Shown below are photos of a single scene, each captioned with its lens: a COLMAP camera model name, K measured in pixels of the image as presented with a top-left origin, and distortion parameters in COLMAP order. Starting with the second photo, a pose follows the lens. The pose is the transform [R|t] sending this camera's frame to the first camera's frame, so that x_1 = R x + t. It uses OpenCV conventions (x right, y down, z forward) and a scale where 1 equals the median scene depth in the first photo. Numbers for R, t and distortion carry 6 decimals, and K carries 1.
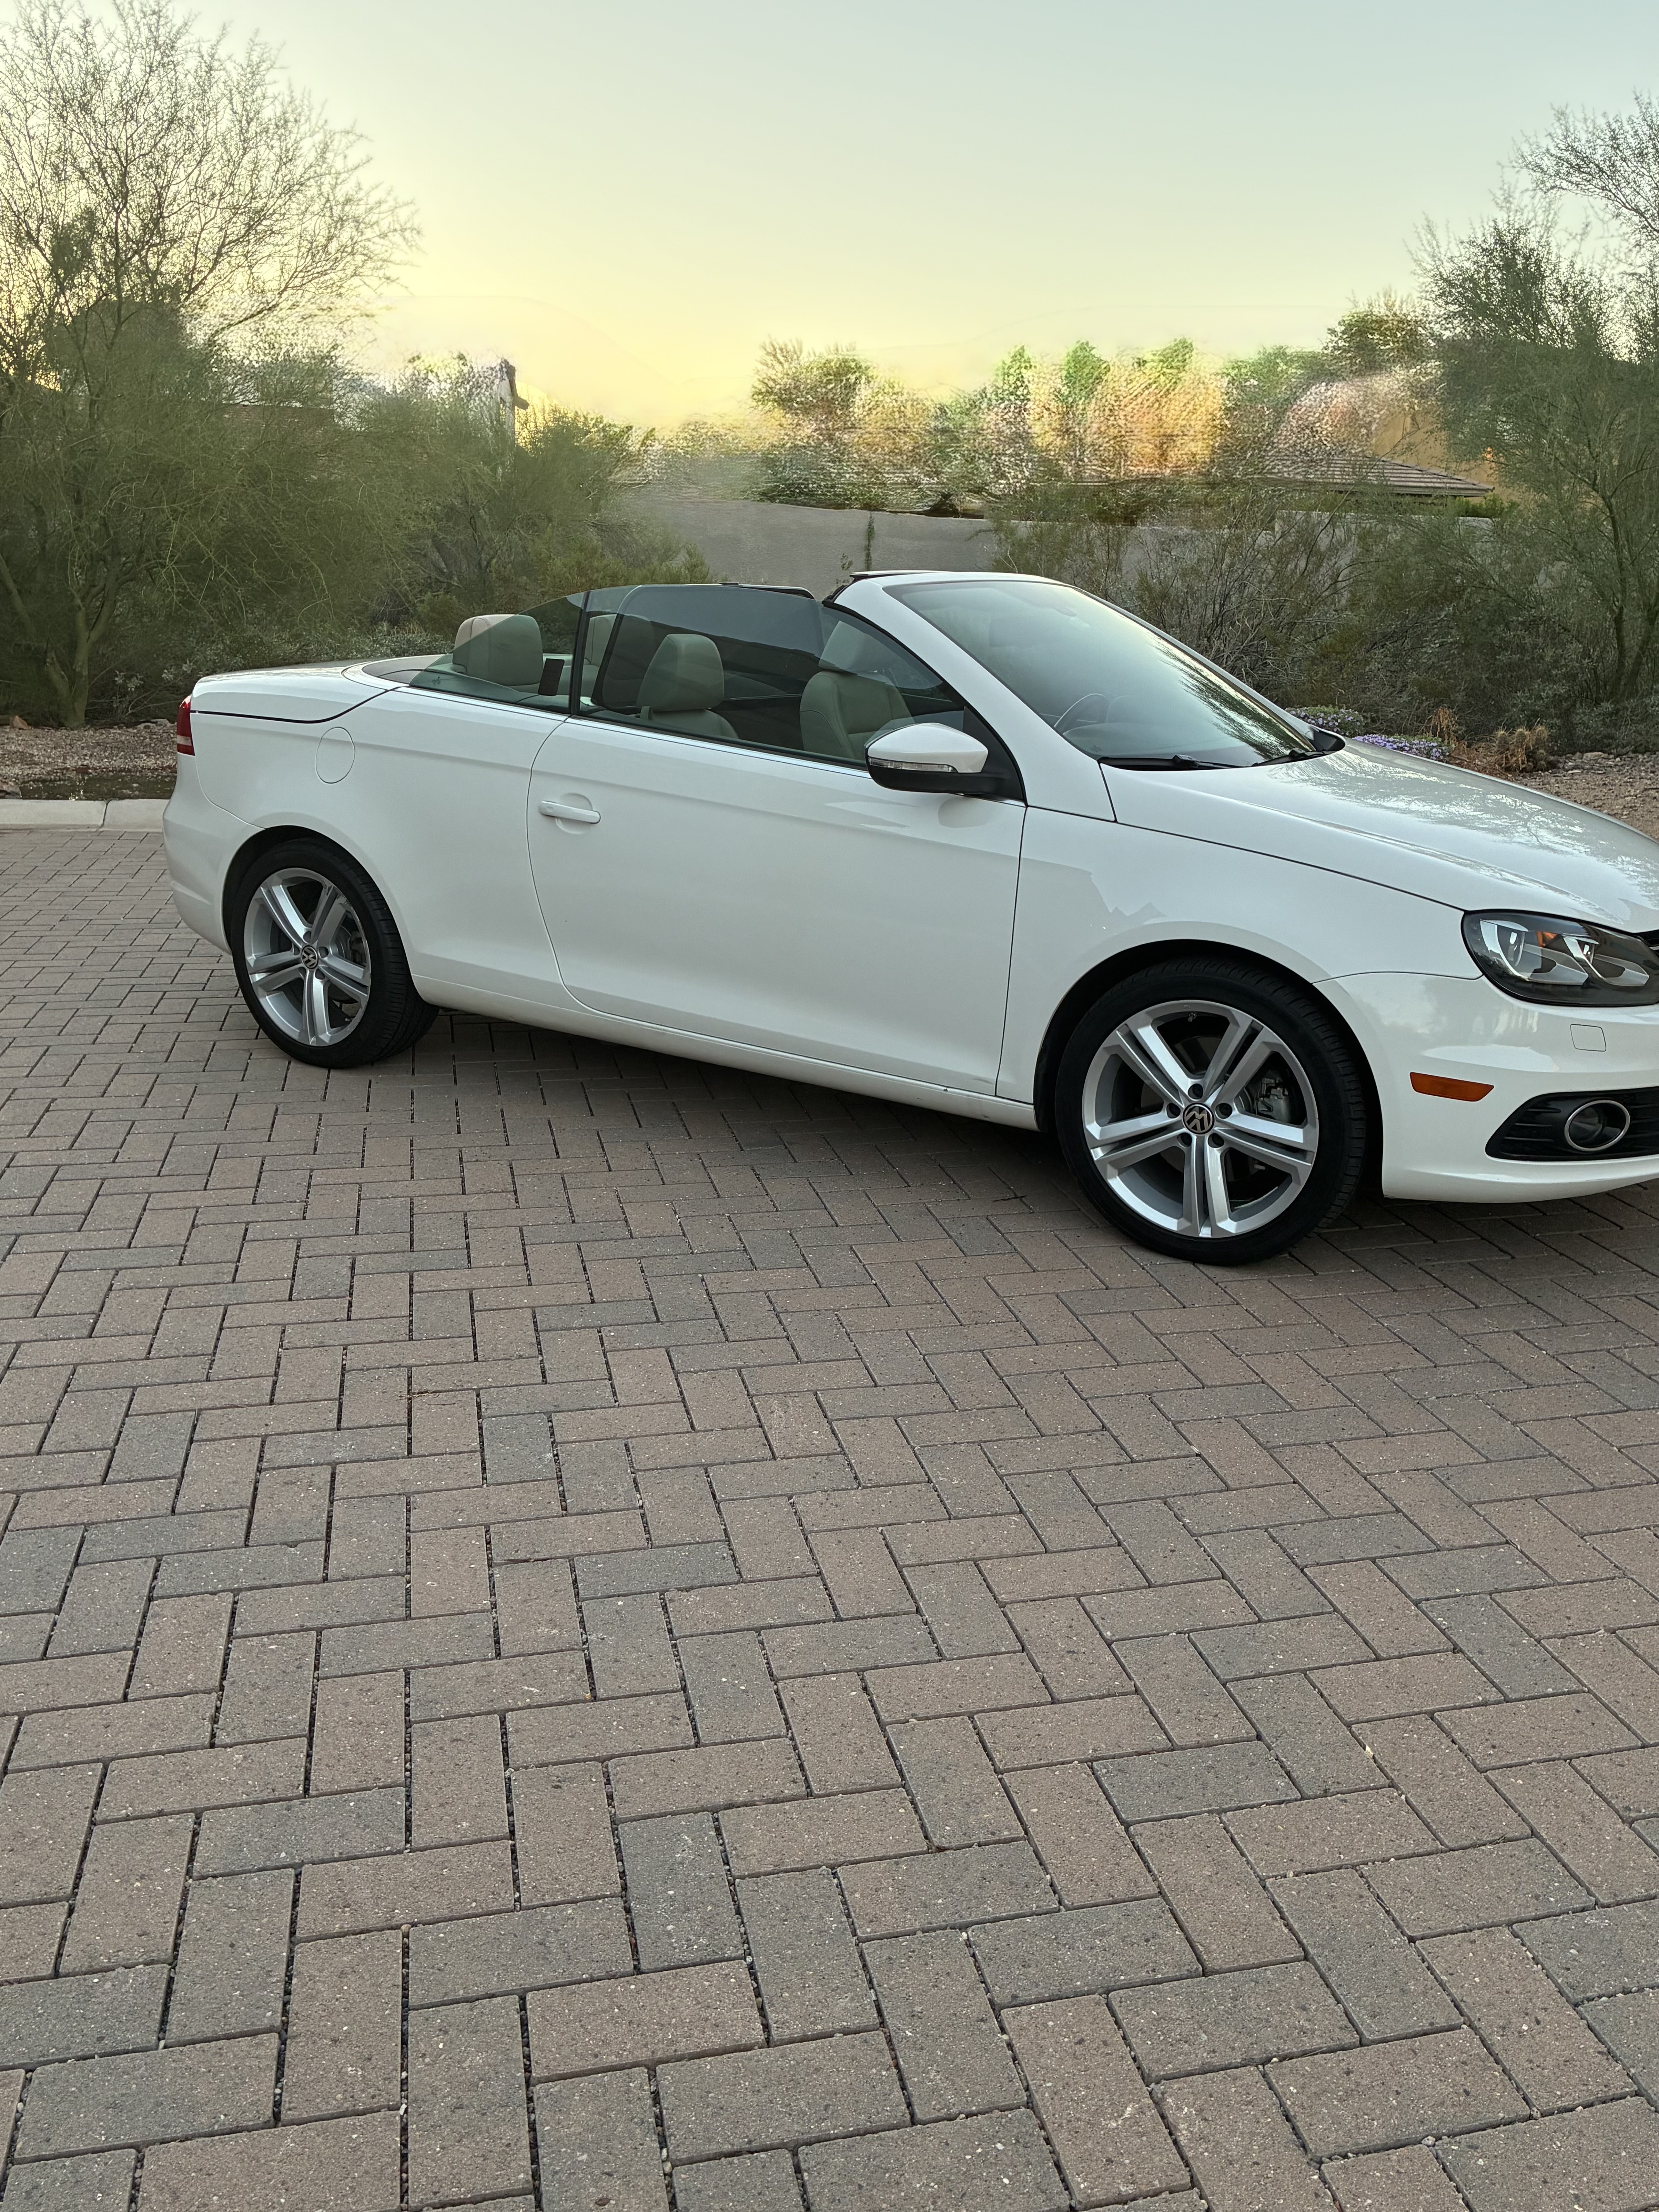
lens RADIAL K [[1748.8, 0, 830.1], [0, 1748.8, 1122.9], [0, 0, 1]] dist [0.049352, -0.081556]
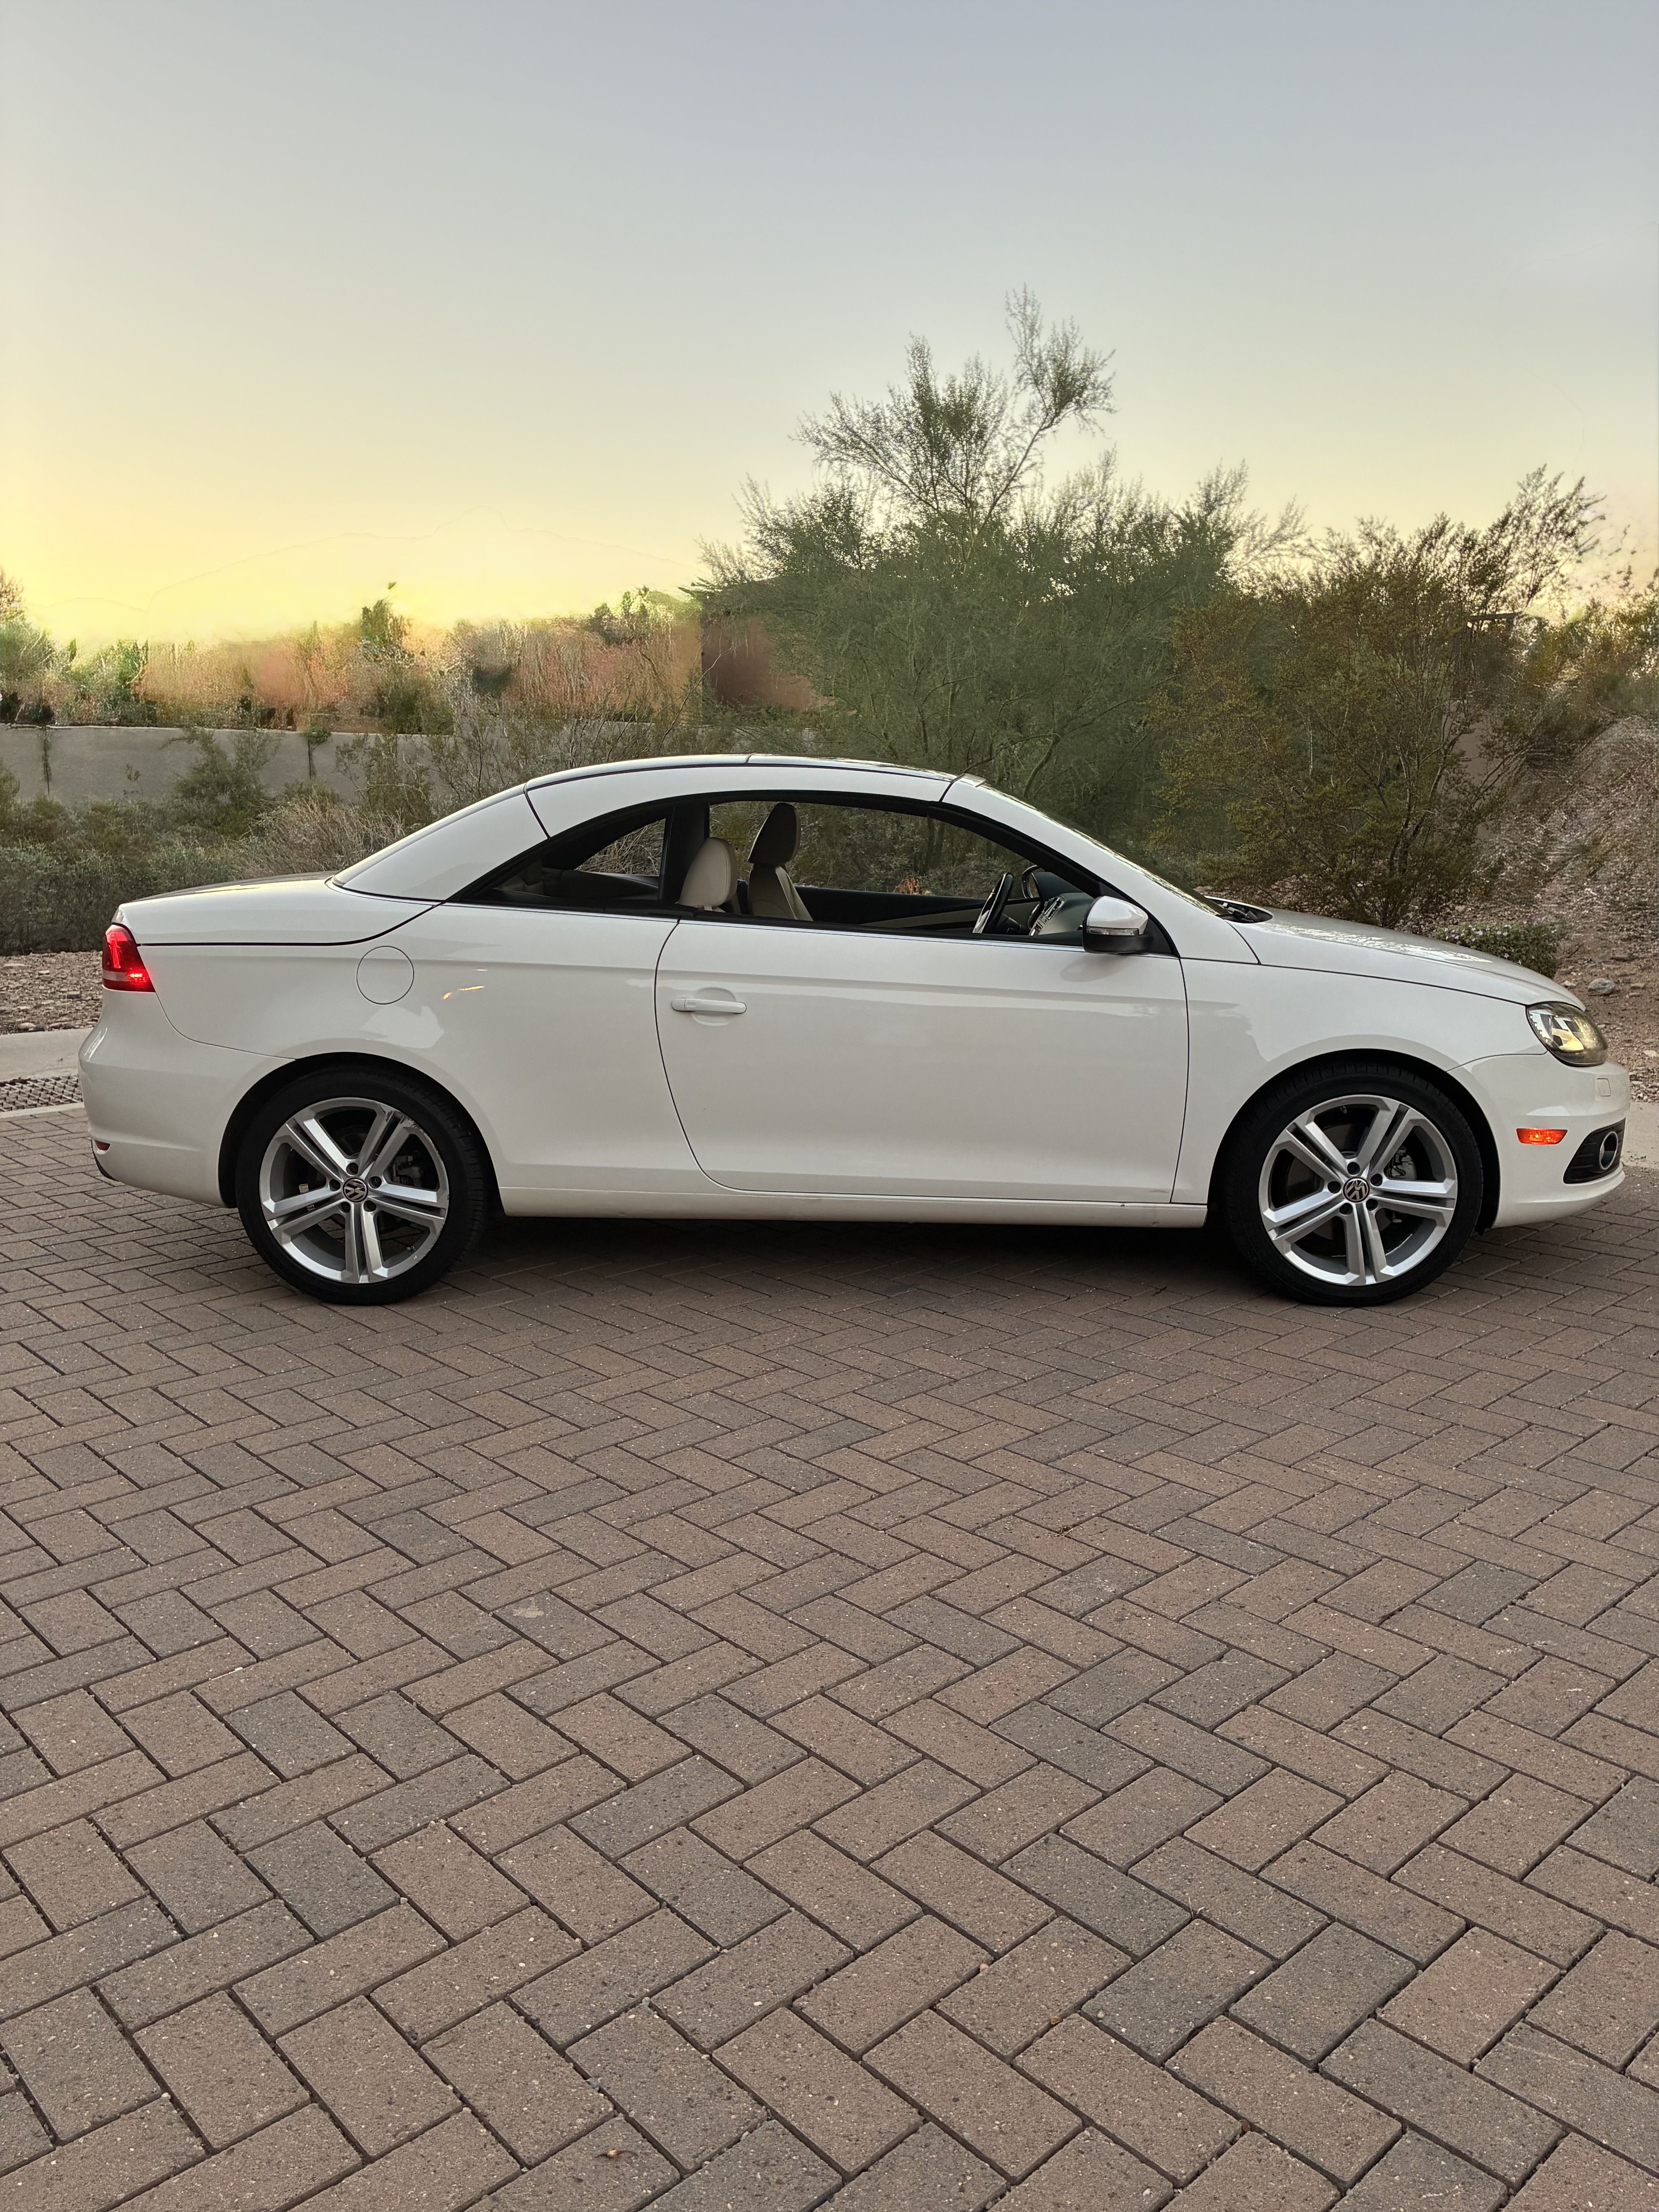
lens RADIAL K [[1689.3, 0, 837.0], [0, 1689.3, 1107.8], [0, 0, 1]] dist [0.038699, -0.048790]
pose [[0.868453, -0.122676, 0.480354, -0.658762], [0.173869, 0.982728, -0.063369, -0.045891], [-0.464283, 0.138552, 0.874782, 0.102854]]
